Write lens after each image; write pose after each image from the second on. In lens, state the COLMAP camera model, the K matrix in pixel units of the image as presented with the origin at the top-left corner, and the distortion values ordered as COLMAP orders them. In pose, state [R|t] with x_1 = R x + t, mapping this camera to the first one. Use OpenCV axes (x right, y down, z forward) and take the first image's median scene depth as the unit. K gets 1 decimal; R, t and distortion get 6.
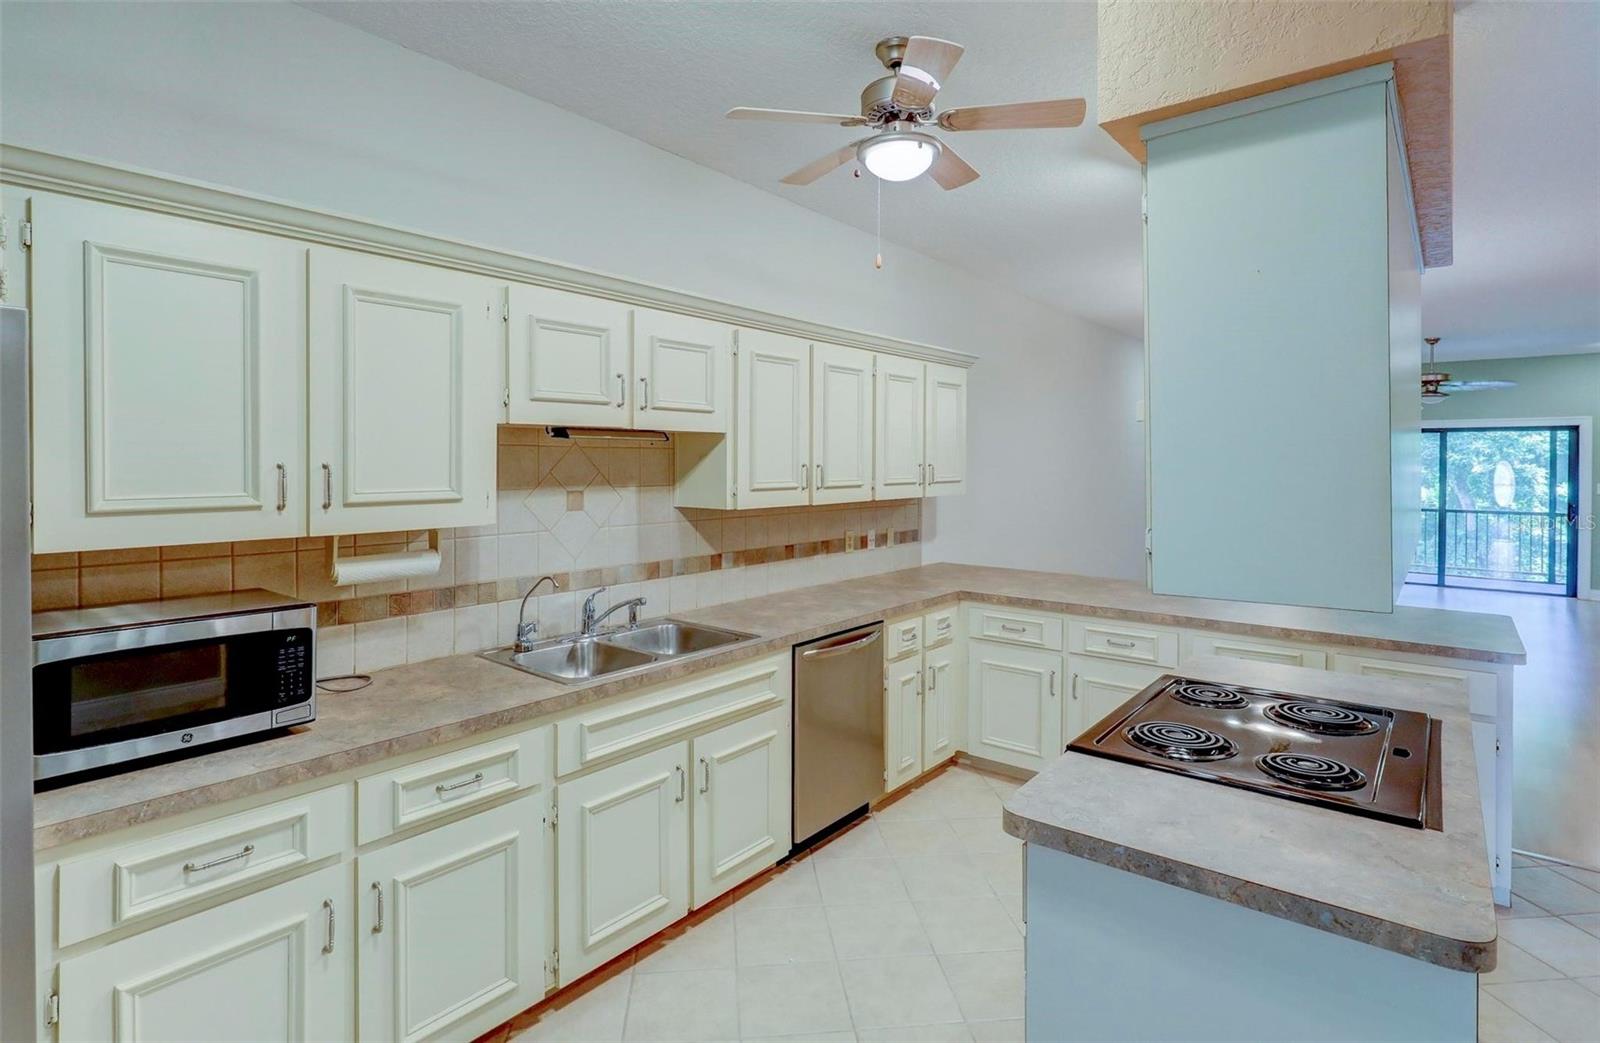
lens RADIAL K [[813.7, 0, 800.7], [0, 813.7, 459.4], [0, 0, 1]] dist [-0.002111, -0.000569]
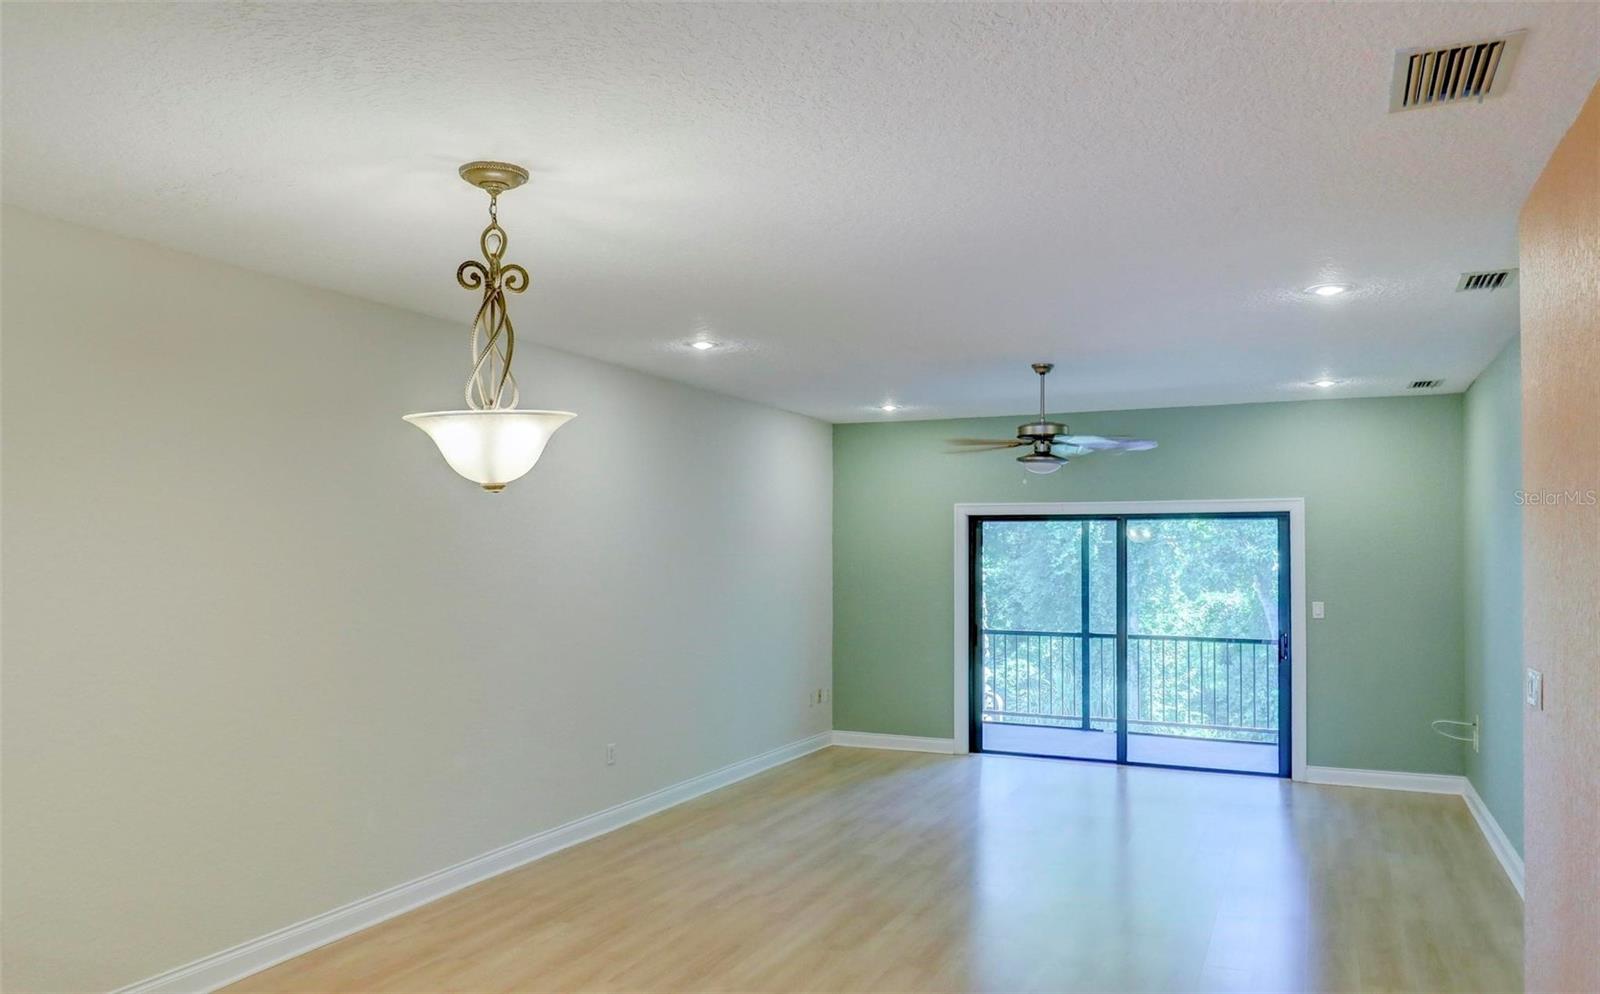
lens RADIAL K [[1138.7, 0, 798.1], [0, 1138.7, 495.4], [0, 0, 1]] dist [0.003529, -0.002651]
pose [[0.970679, 0.009131, 0.240206, 0.356736], [0.002314, 0.998877, -0.047321, -0.011833], [-0.240368, 0.046490, 0.969568, 0.207695]]
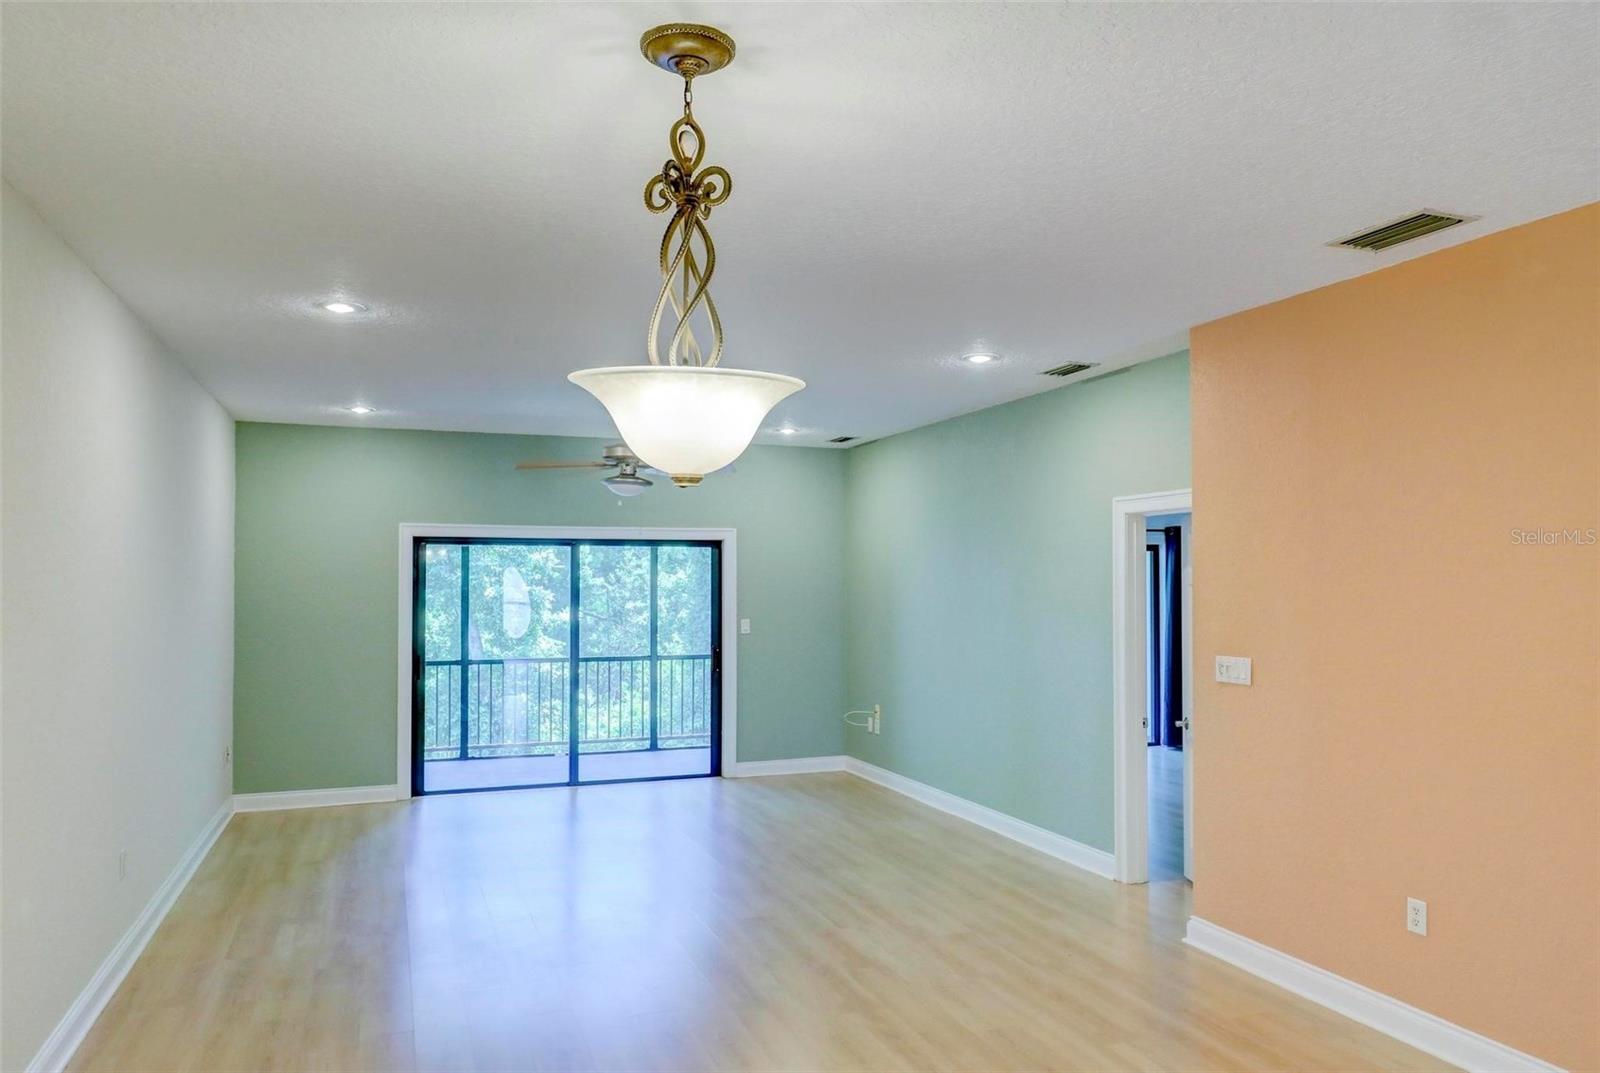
lens RADIAL K [[1089.8, 0, 800.0], [0, 1089.8, 541.4], [0, 0, 1]] dist [0.027735, -0.005911]
pose [[0.506340, 0.025488, 0.861957, 0.140955], [0.002146, 0.999523, -0.030816, -0.009776], [-0.862332, 0.017454, 0.506043, 0.437337]]
